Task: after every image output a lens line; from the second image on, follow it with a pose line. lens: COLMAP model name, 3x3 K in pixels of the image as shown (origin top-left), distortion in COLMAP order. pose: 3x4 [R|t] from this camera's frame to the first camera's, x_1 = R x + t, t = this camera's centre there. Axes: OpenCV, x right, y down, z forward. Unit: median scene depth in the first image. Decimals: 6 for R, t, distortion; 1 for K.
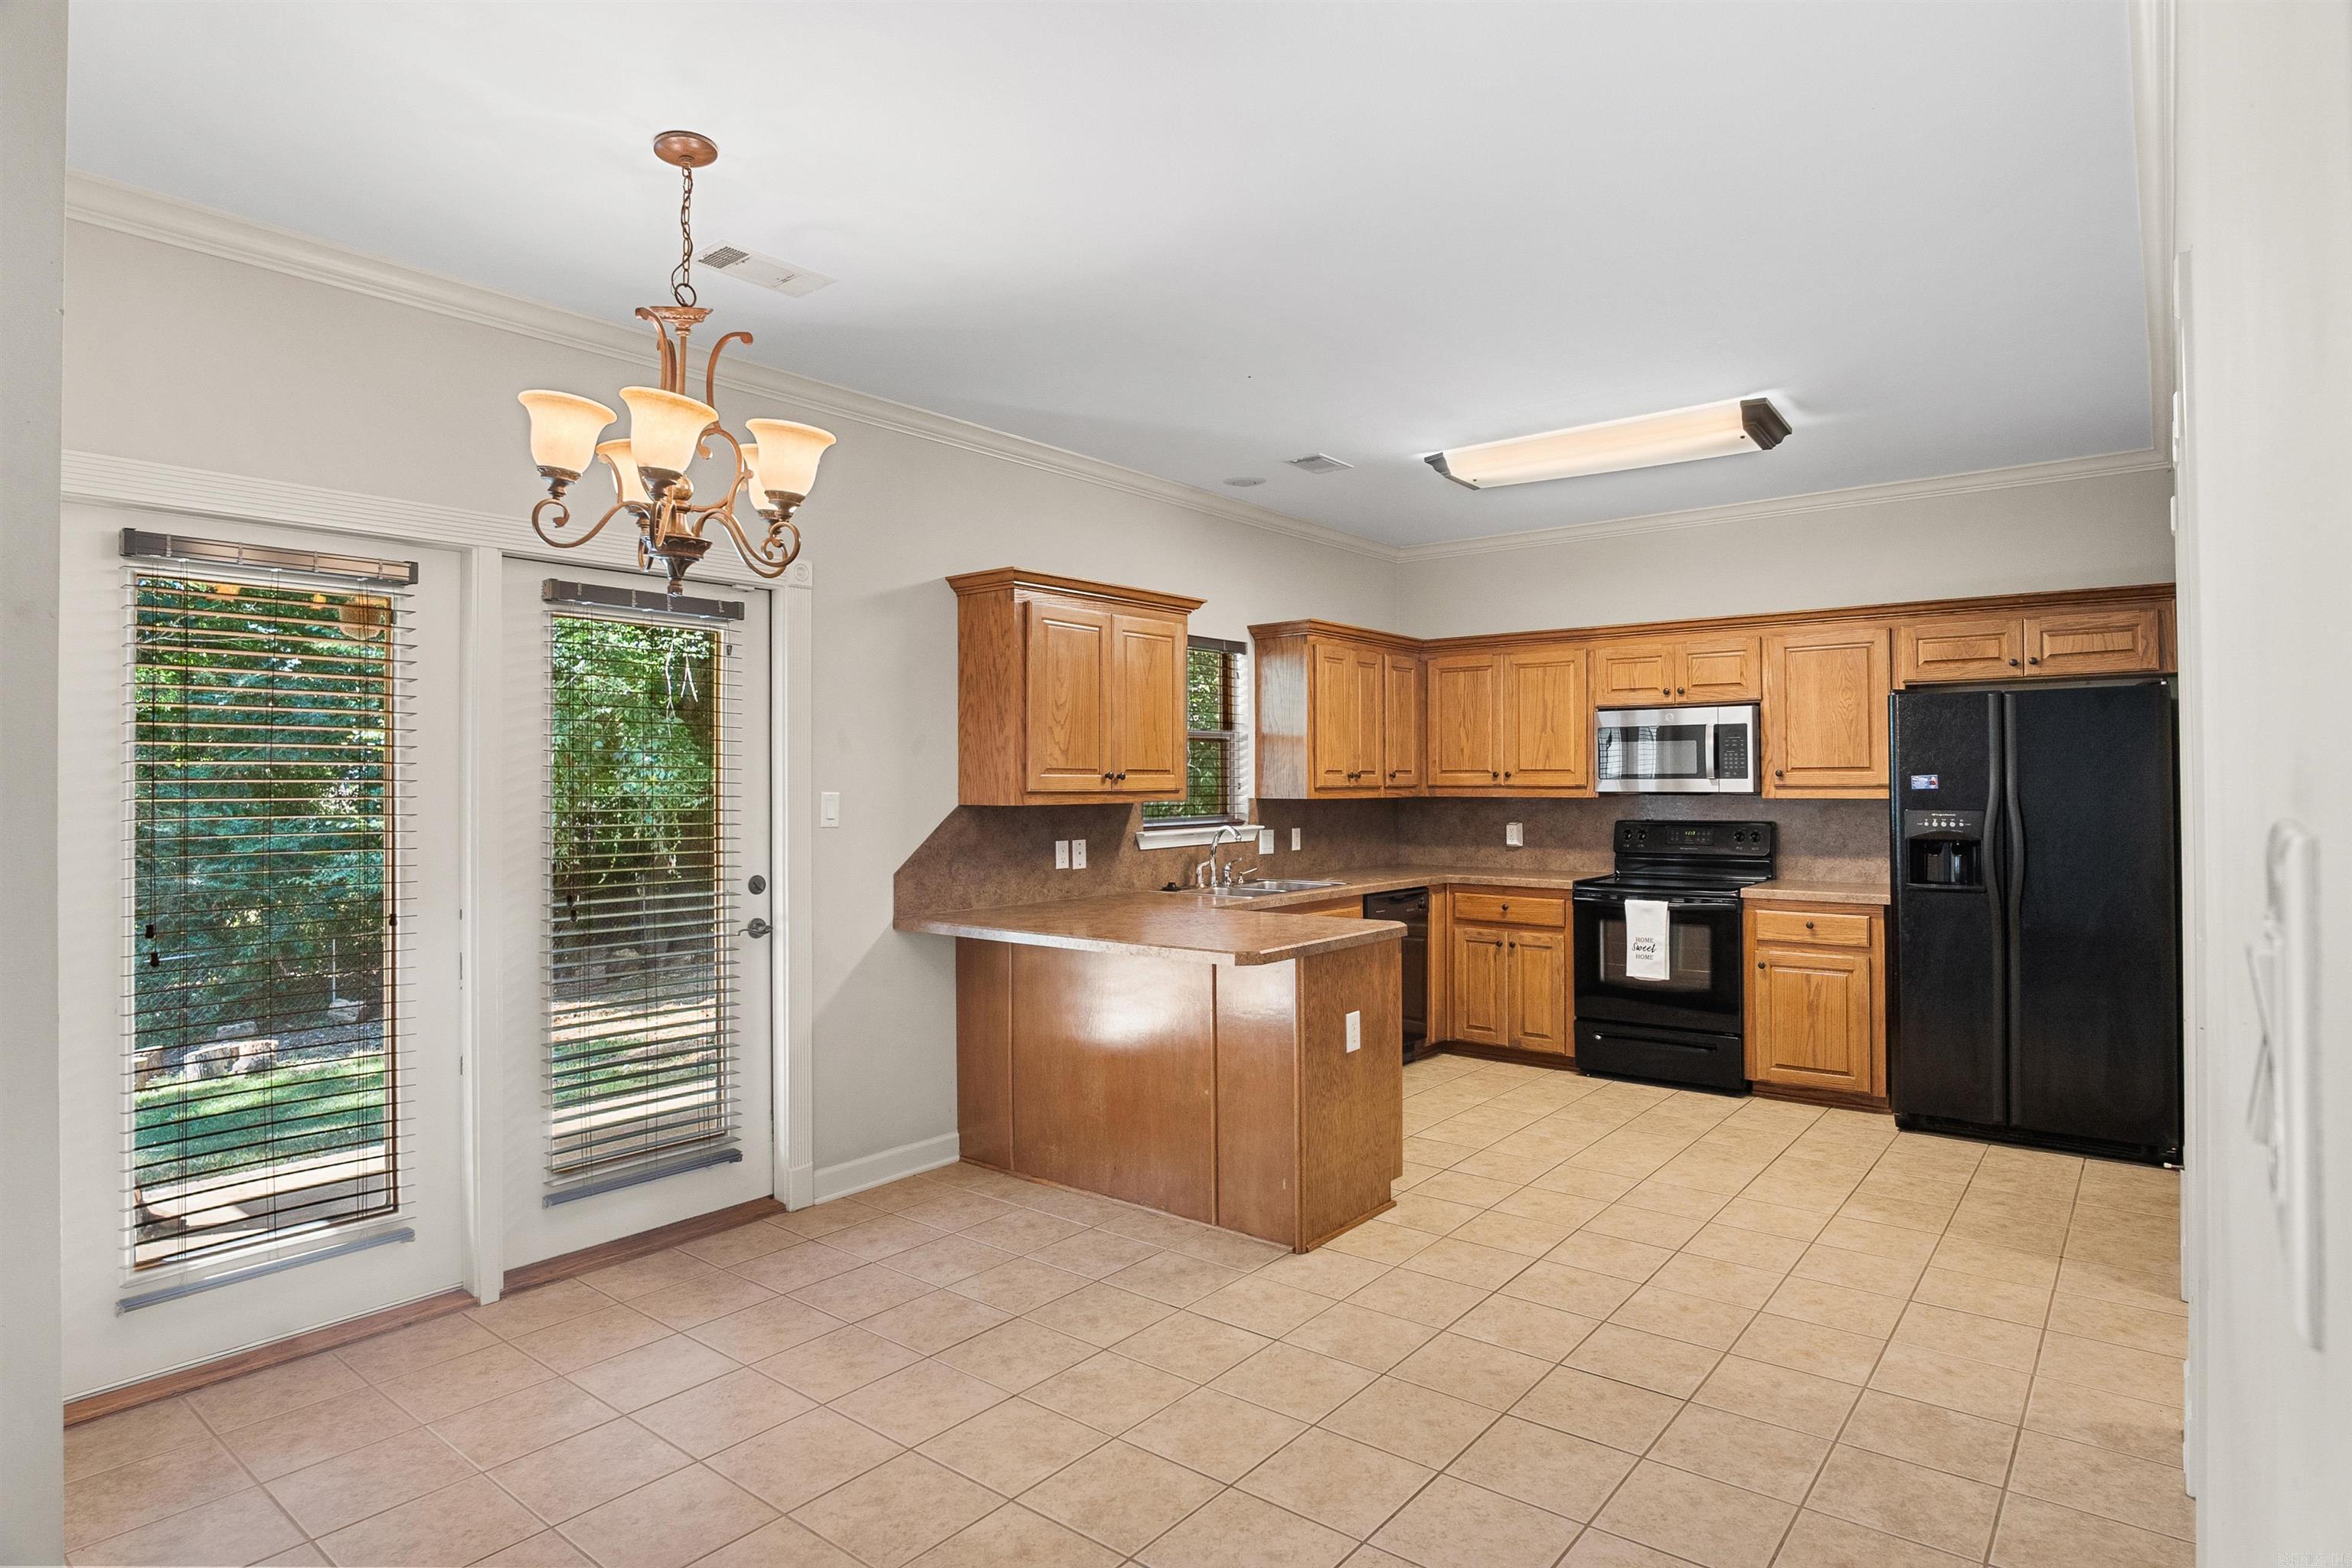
lens RADIAL K [[1262.8, 0, 1171.4], [0, 1262.8, 778.0], [0, 0, 1]] dist [-0.021664, 0.000569]
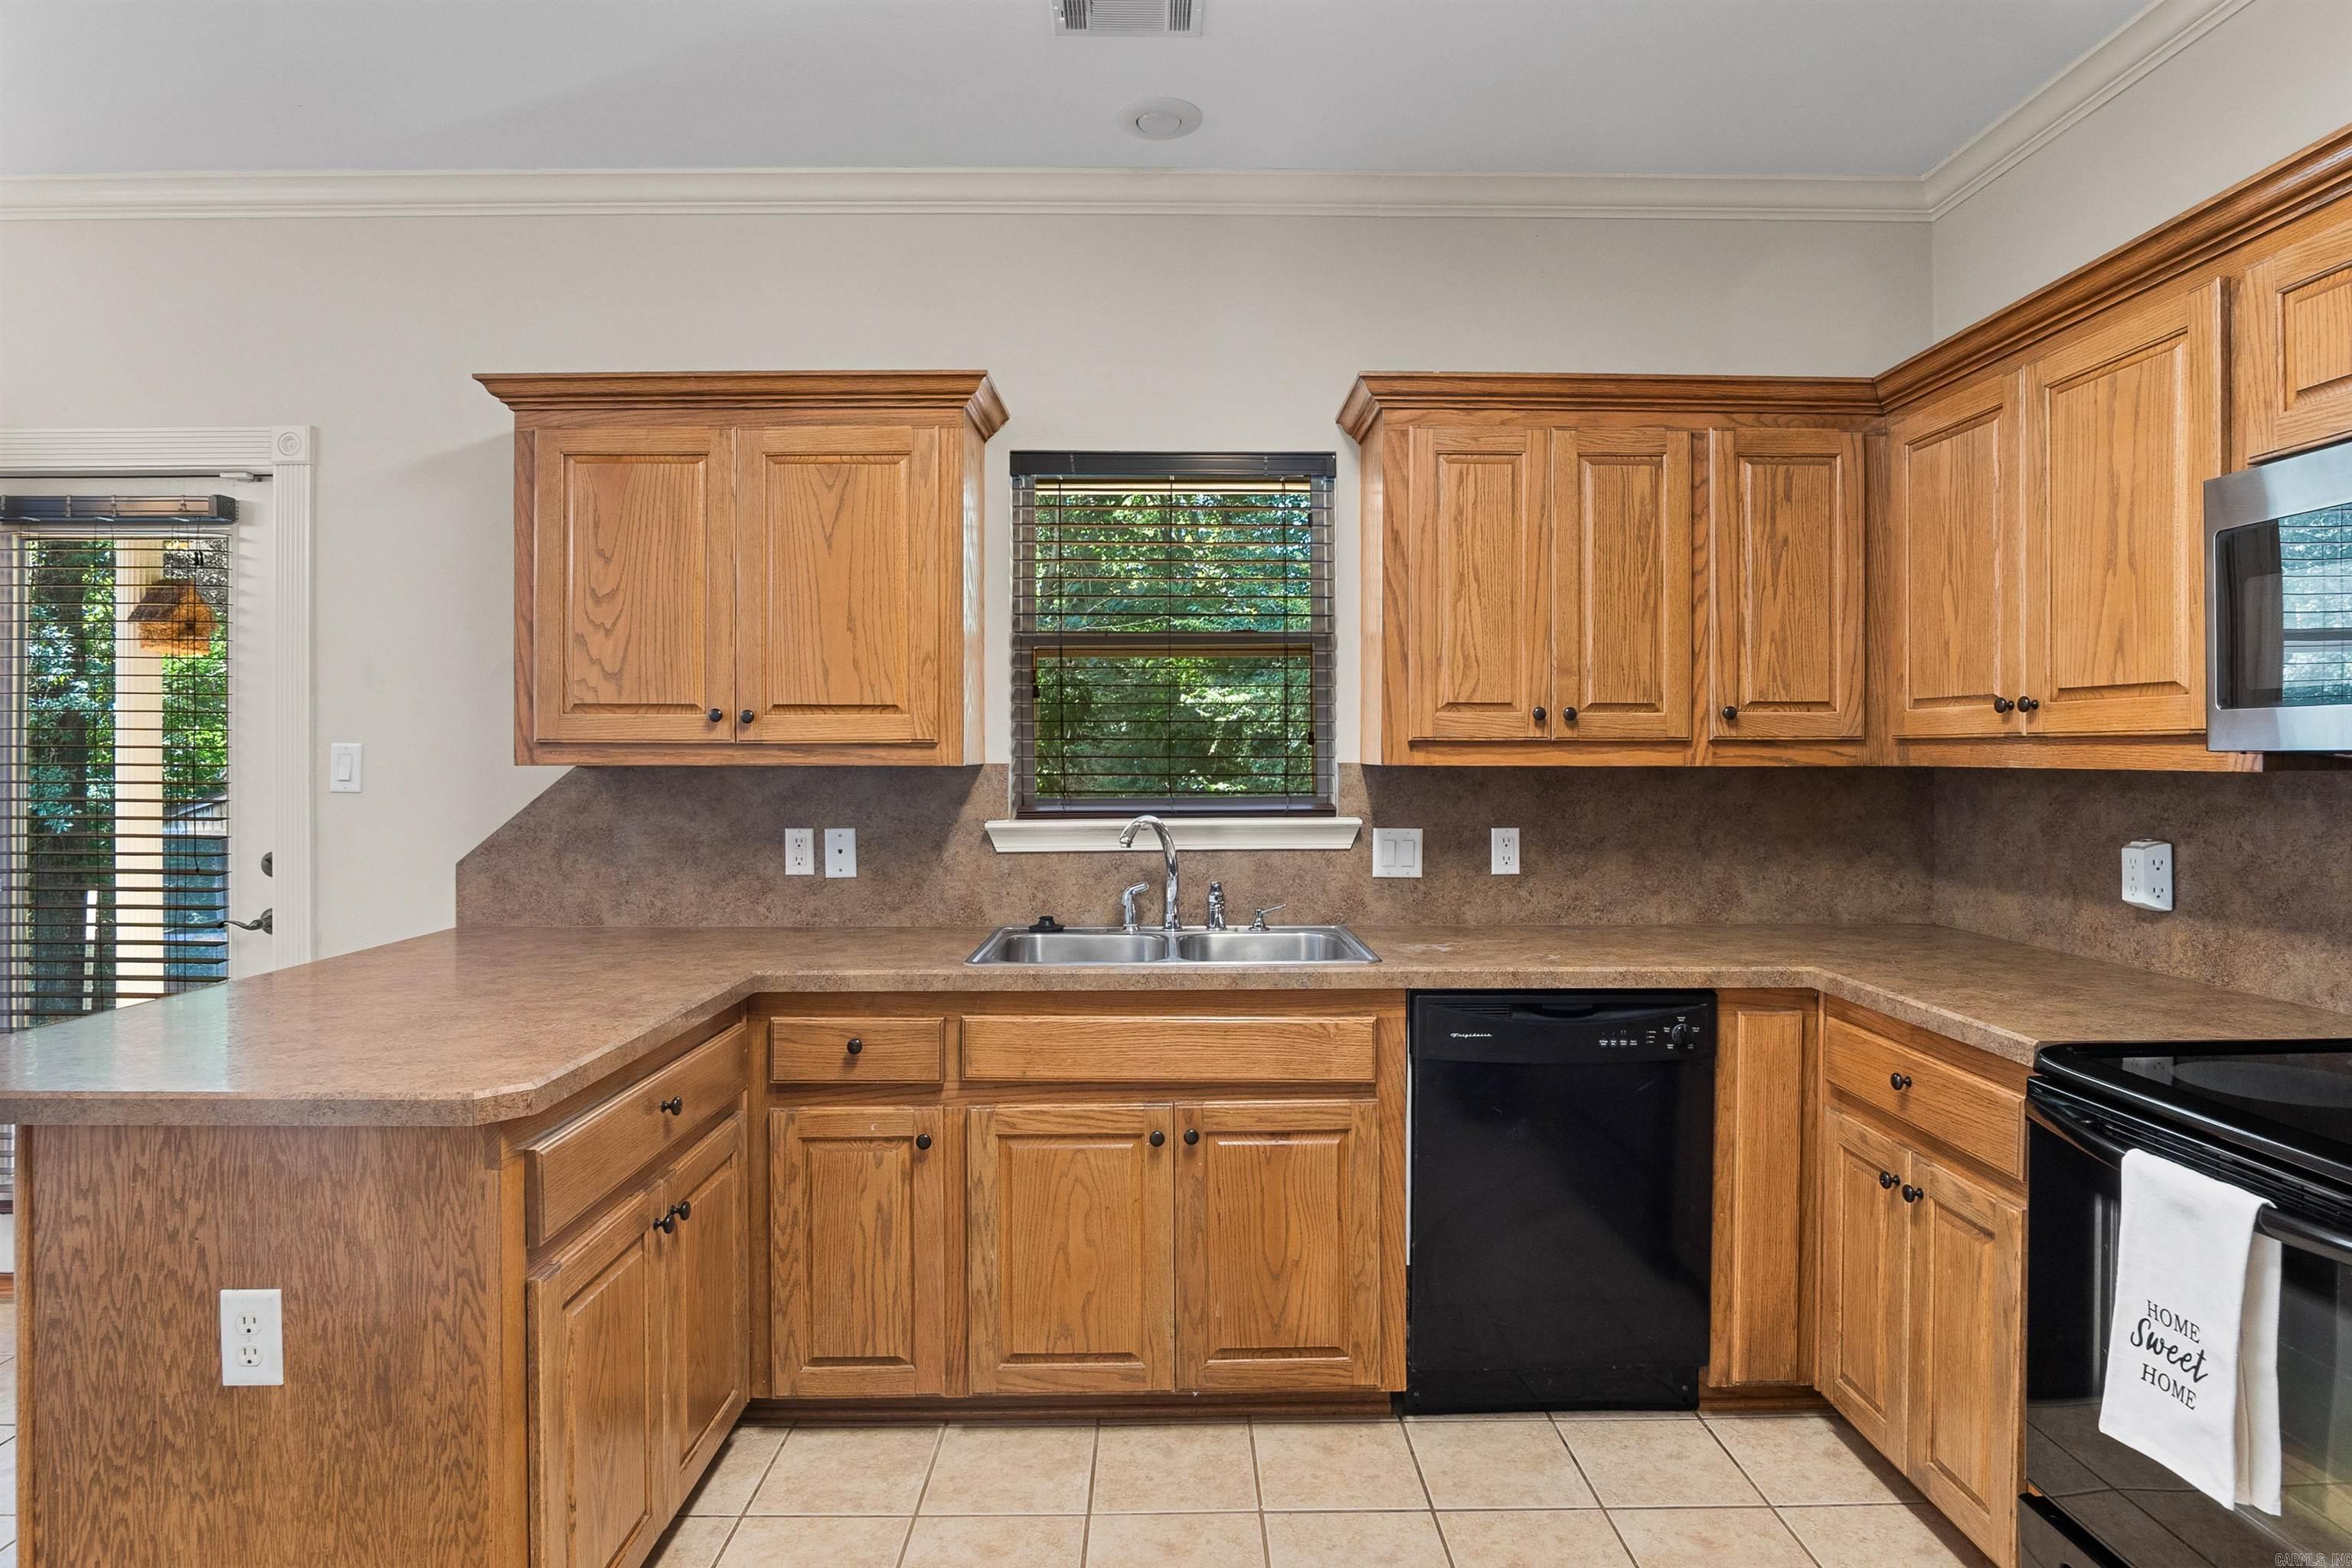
lens RADIAL K [[1278.8, 0, 1194.2], [0, 1278.8, 756.9], [0, 0, 1]] dist [-0.029942, 0.007390]
pose [[0.641262, 0.004638, -0.767308, 0.490737], [0.000530, 0.999979, 0.006488, 0.012136], [0.767322, -0.004568, 0.641246, 0.750837]]
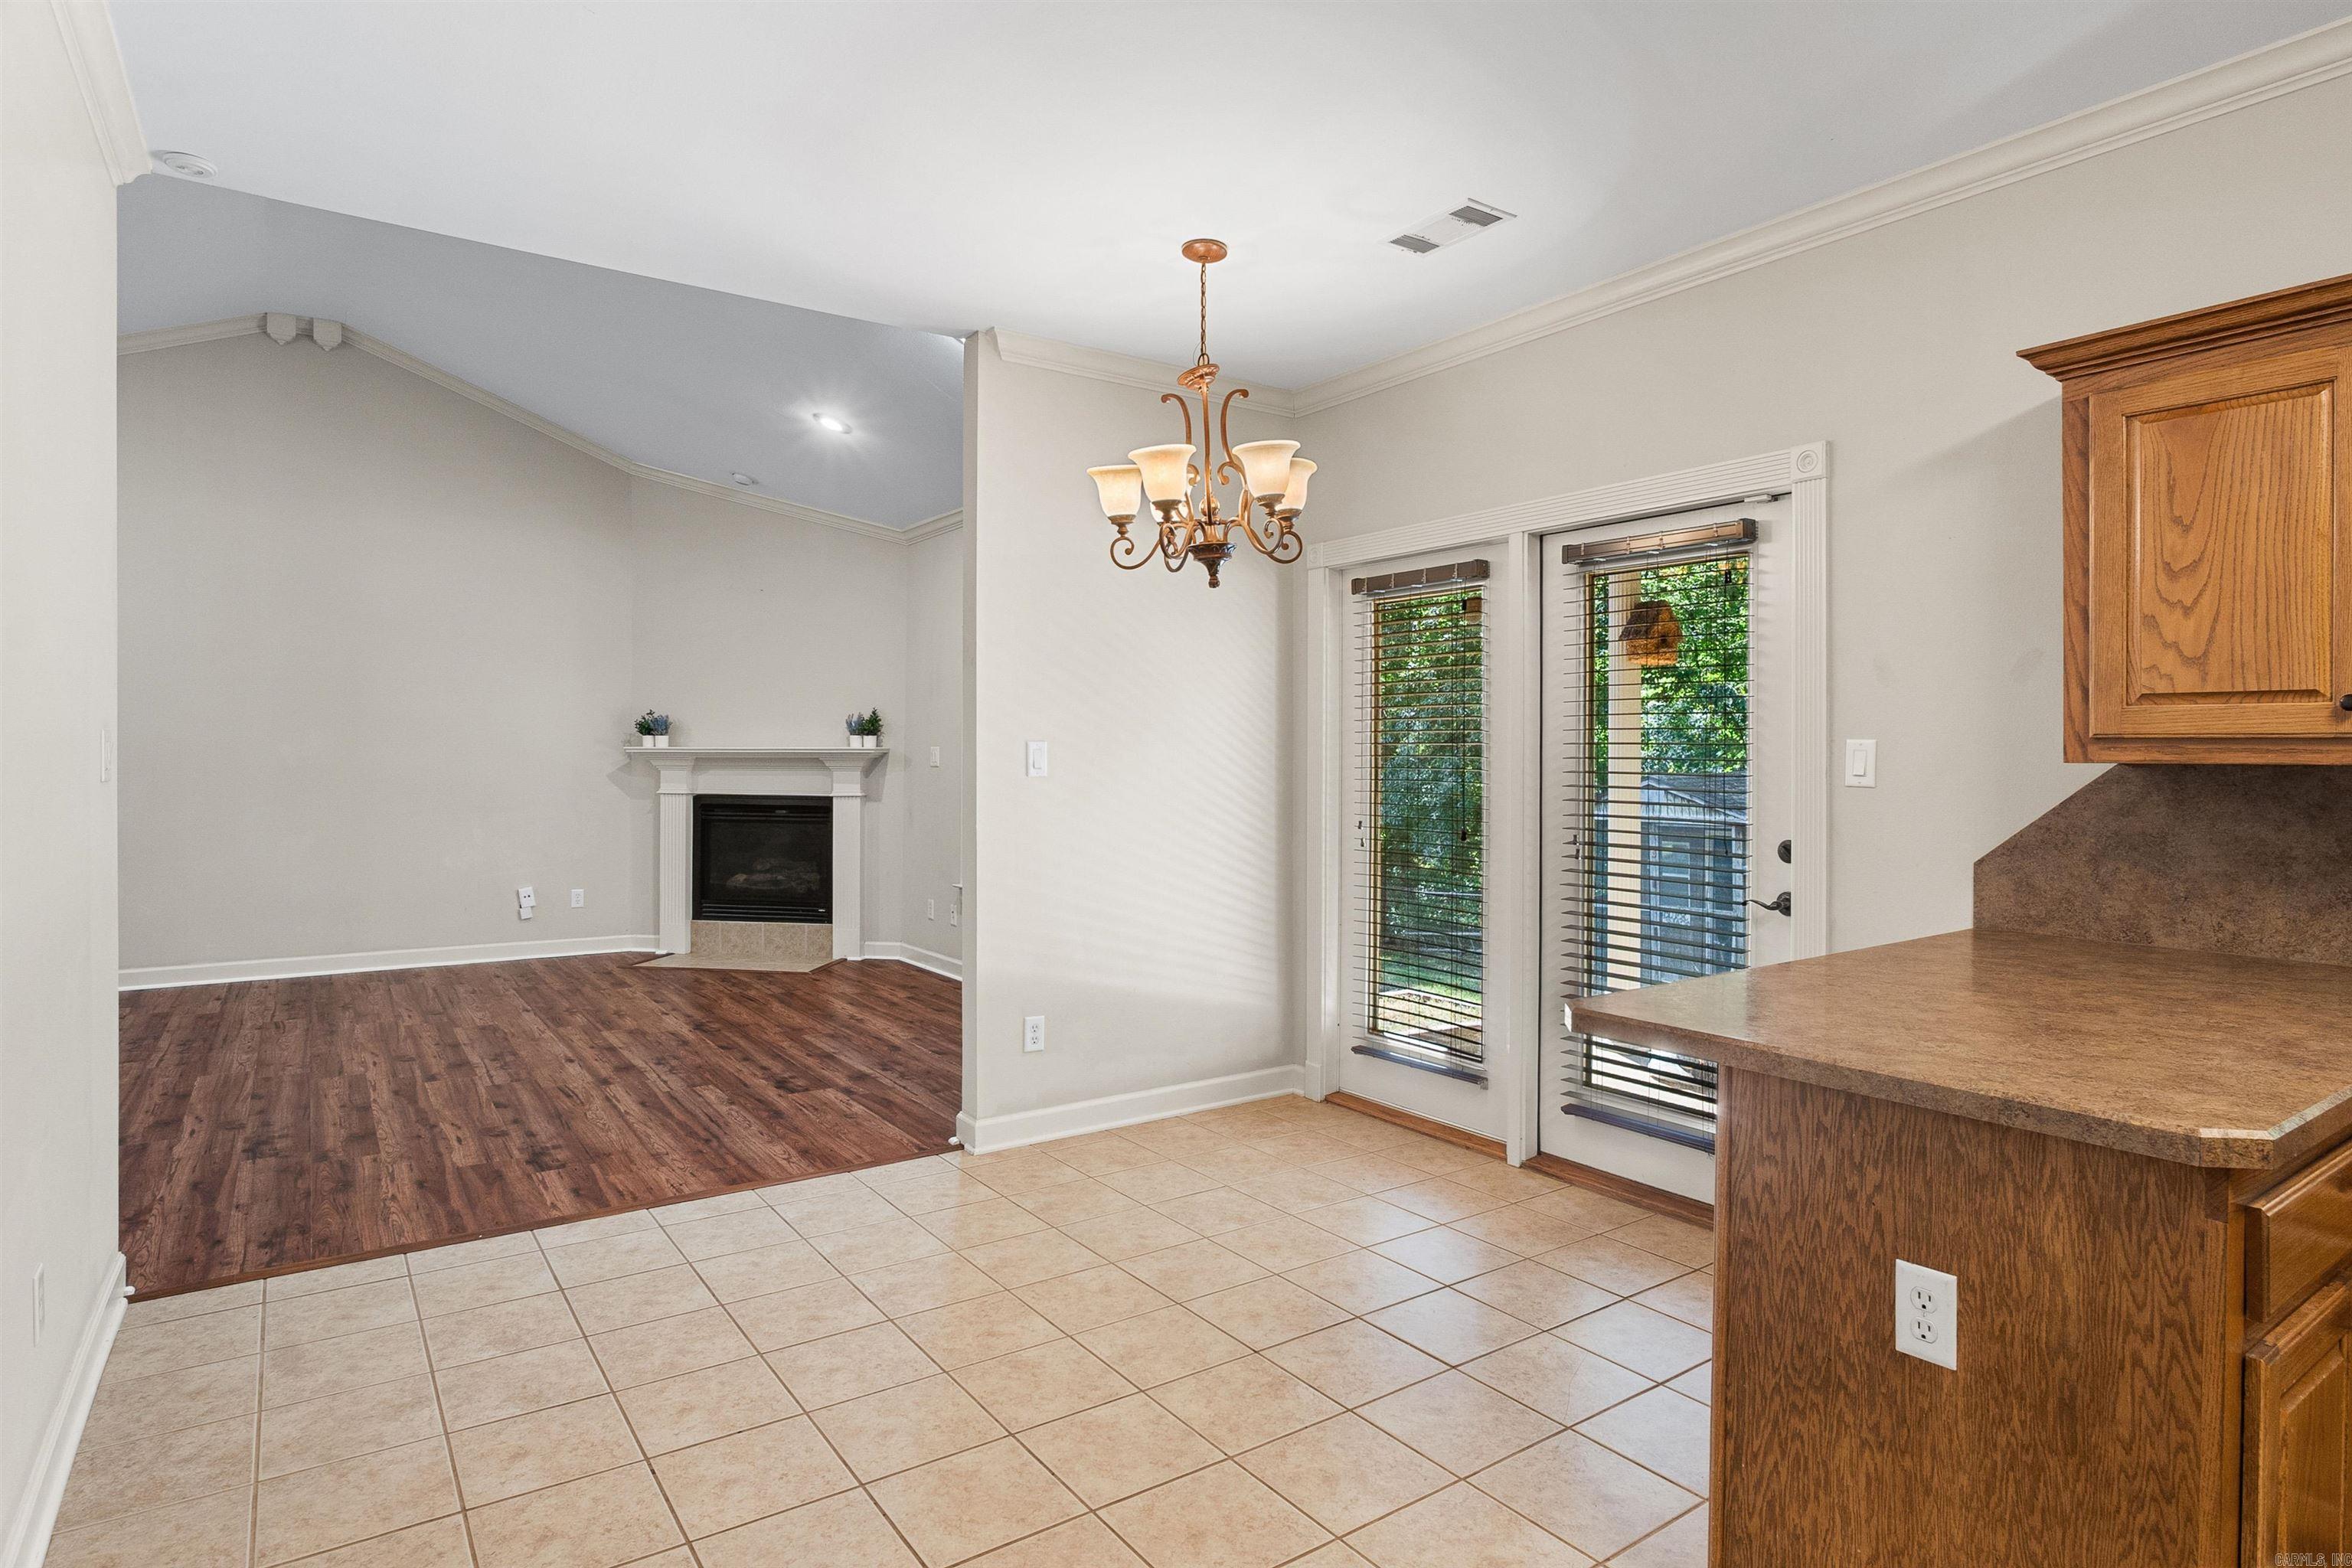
lens RADIAL K [[1278.8, 0, 1194.2], [0, 1278.8, 756.9], [0, 0, 1]] dist [-0.029942, 0.007390]
pose [[-0.269560, 0.007990, -0.962950, 0.464299], [0.002764, 0.999968, 0.007524, 0.012161], [0.962980, -0.000634, -0.269573, 0.678449]]
